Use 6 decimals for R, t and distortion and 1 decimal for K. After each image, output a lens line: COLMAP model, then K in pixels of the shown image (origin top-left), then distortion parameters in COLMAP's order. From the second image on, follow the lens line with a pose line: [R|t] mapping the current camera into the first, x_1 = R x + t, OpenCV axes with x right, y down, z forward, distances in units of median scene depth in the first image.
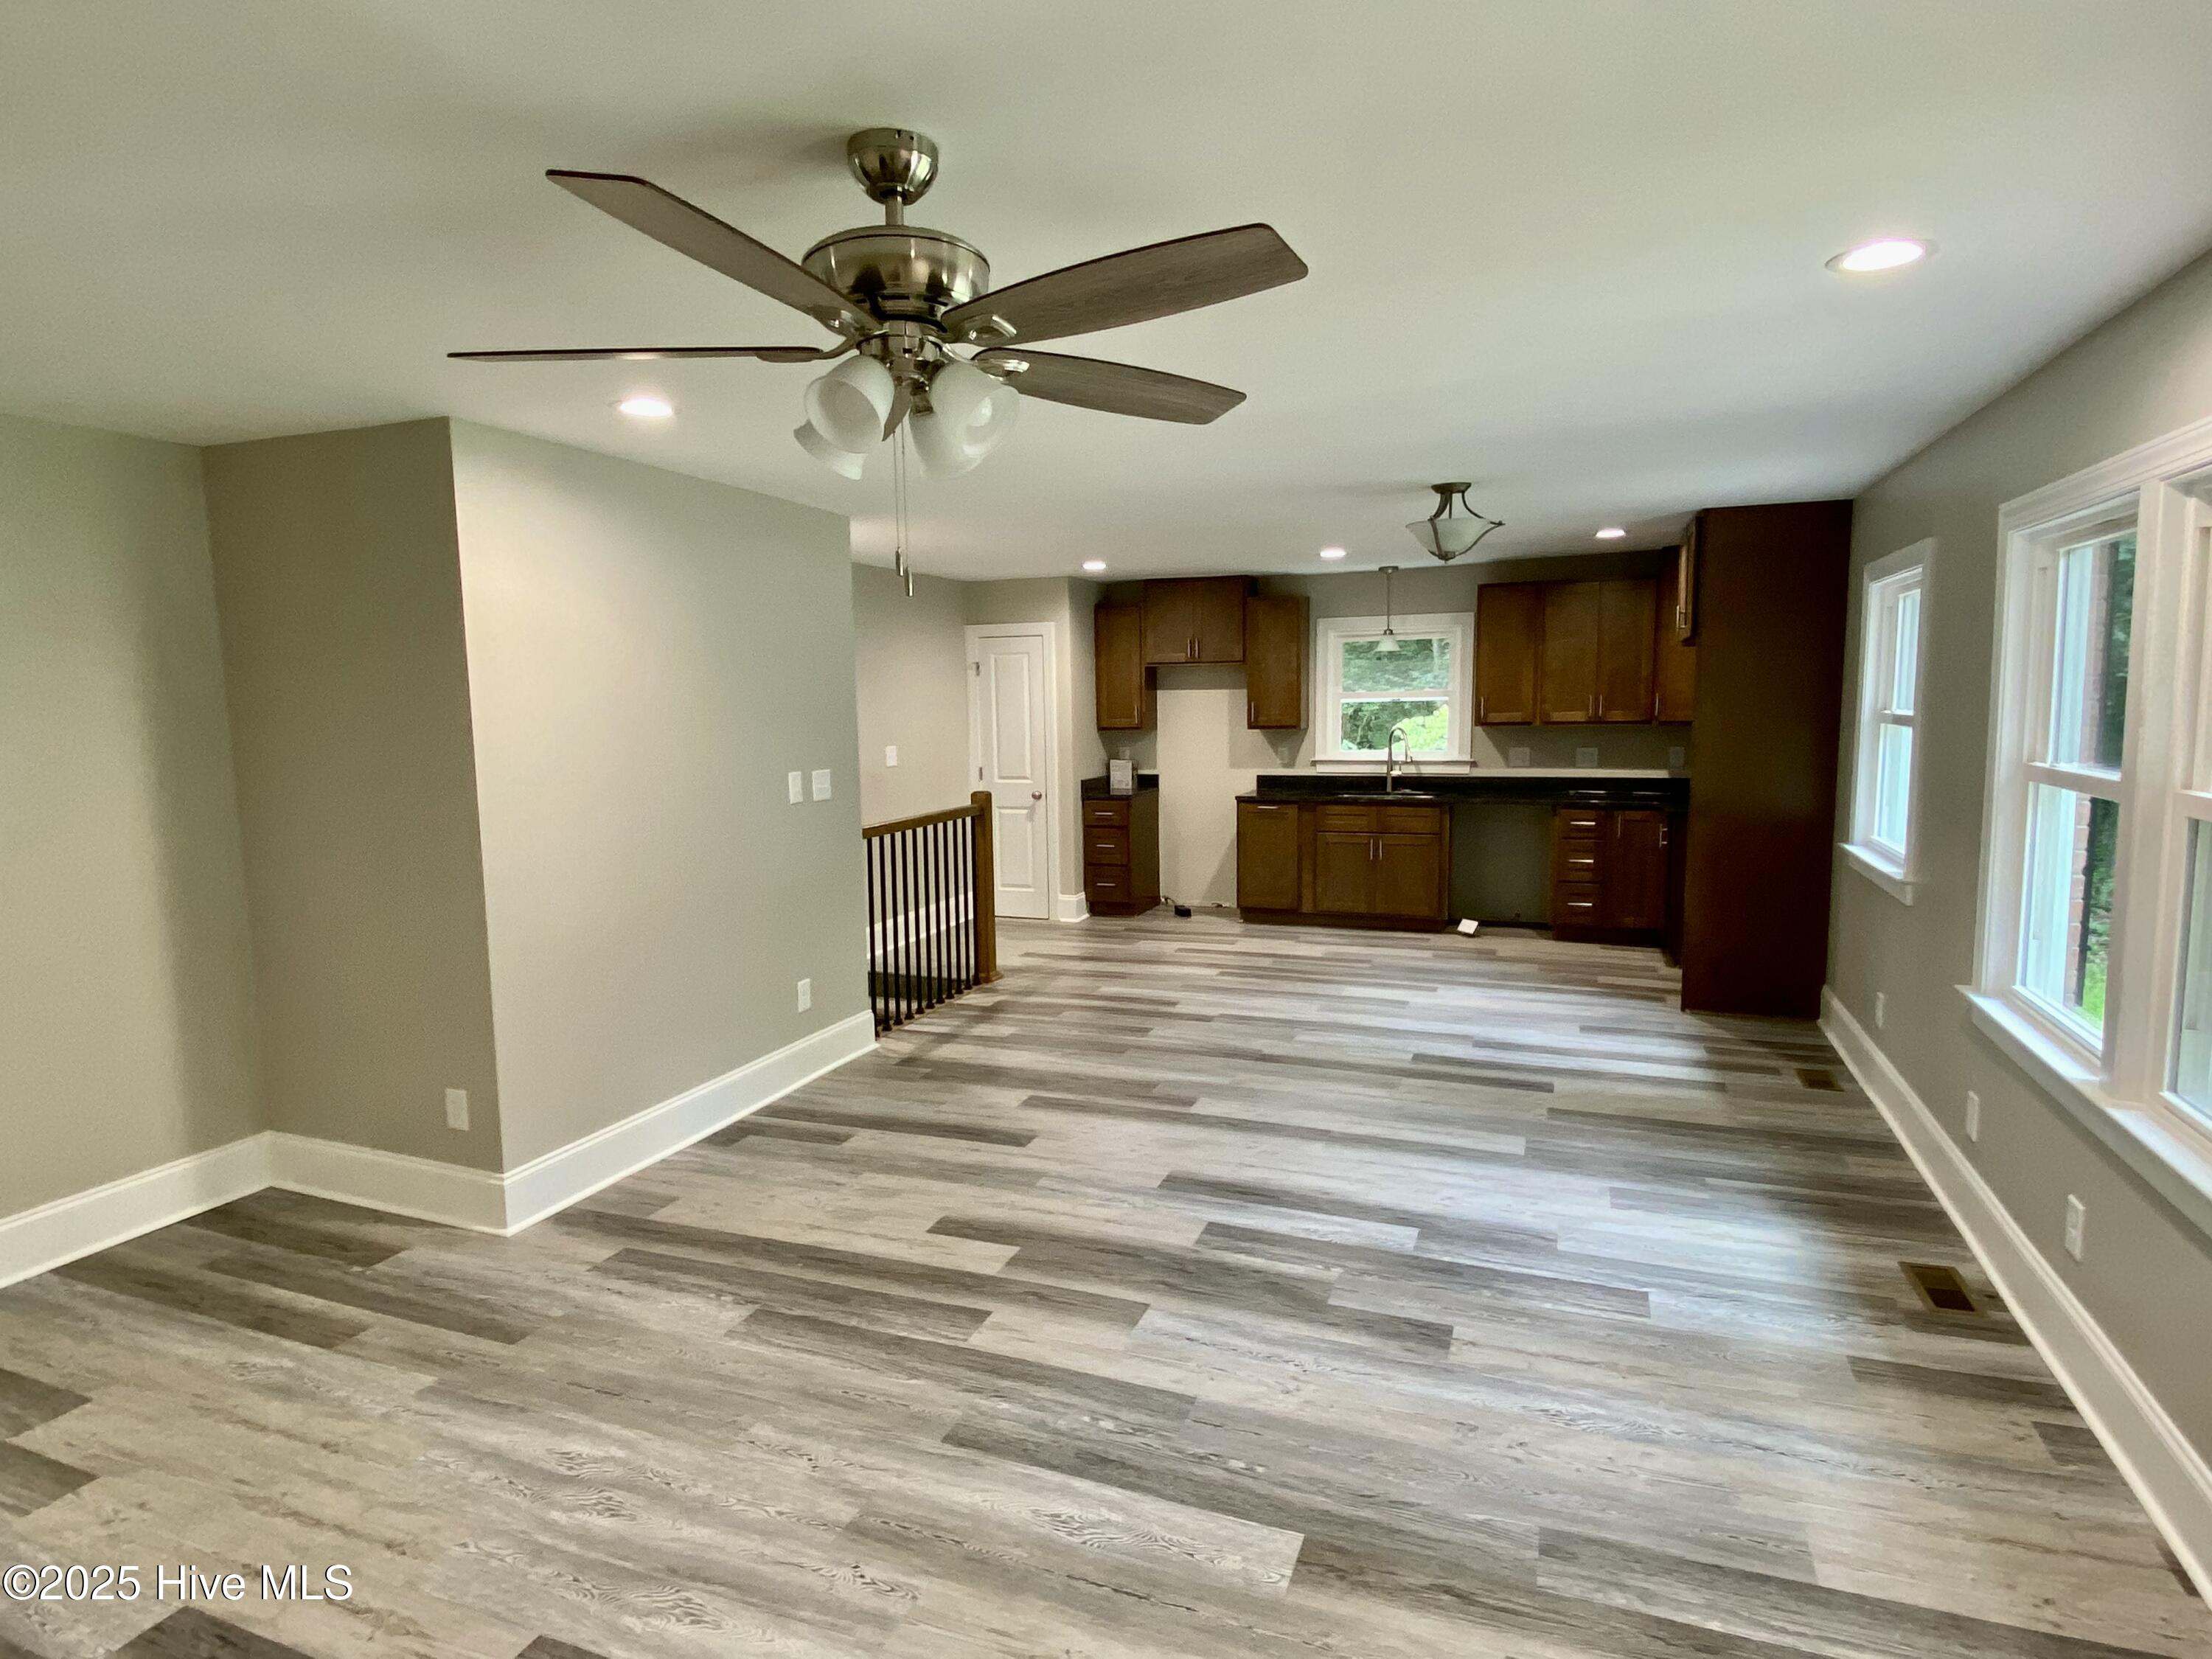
lens RADIAL K [[1220.0, 0, 1099.1], [0, 1220.0, 826.7], [0, 0, 1]] dist [0.065993, -0.071102]
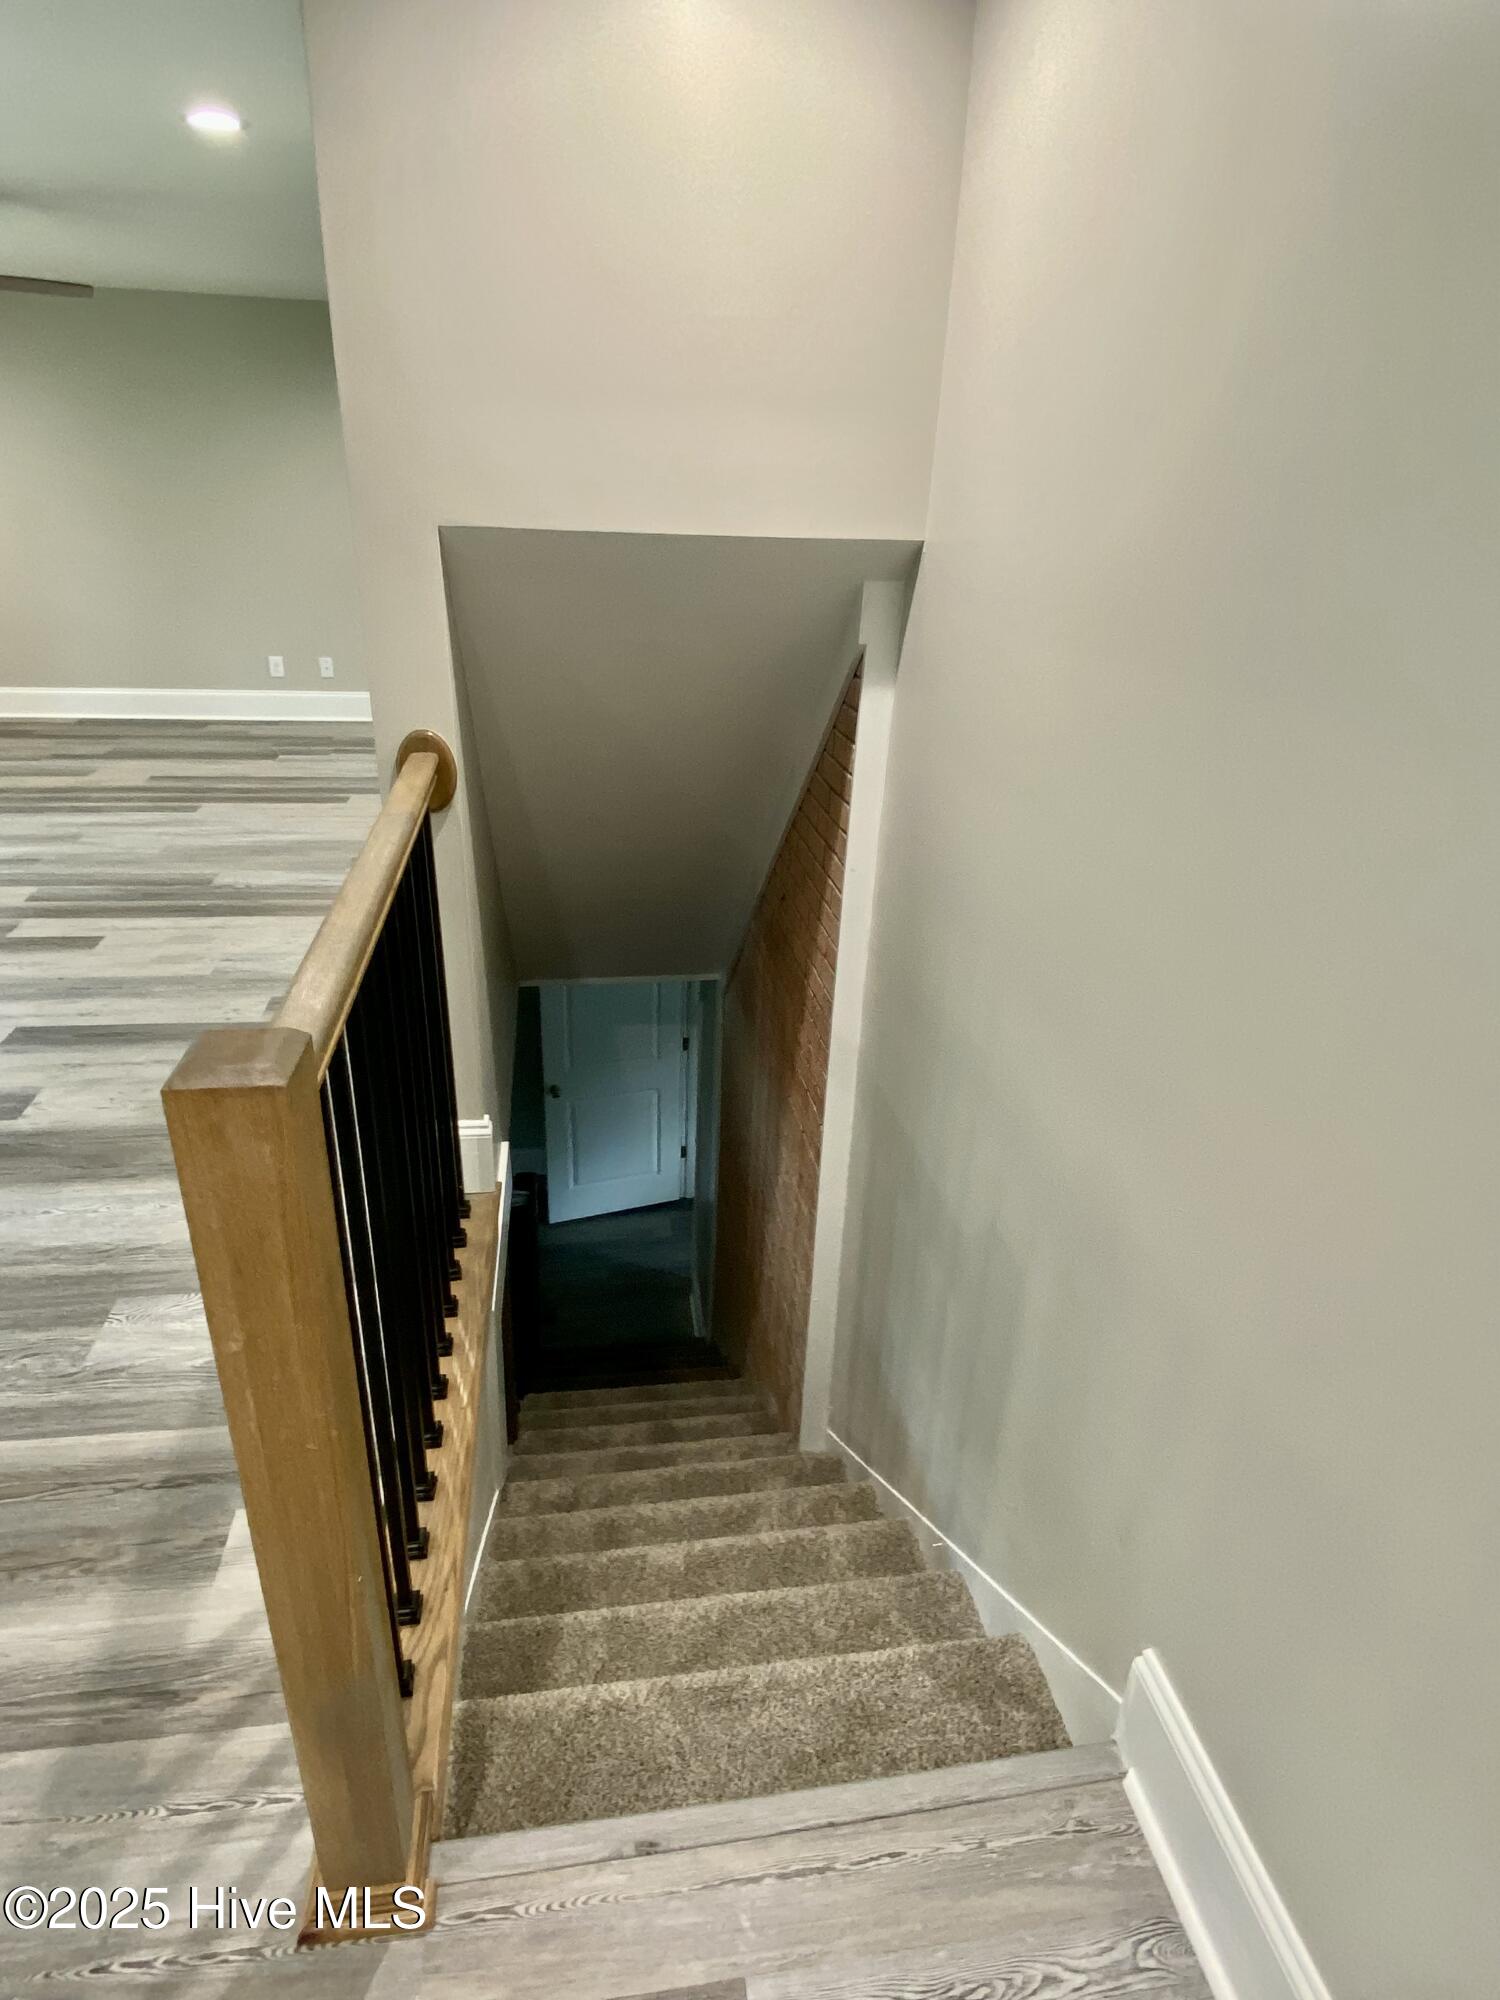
lens RADIAL K [[1103.1, 0, 739.7], [0, 1103.1, 994.8], [0, 0, 1]] dist [0.065993, -0.071102]
pose [[-0.867253, 0.193129, -0.458883, -0.157923], [-0.072826, 0.862572, 0.500665, -0.182286], [0.492513, 0.467622, -0.734003, 1.994015]]
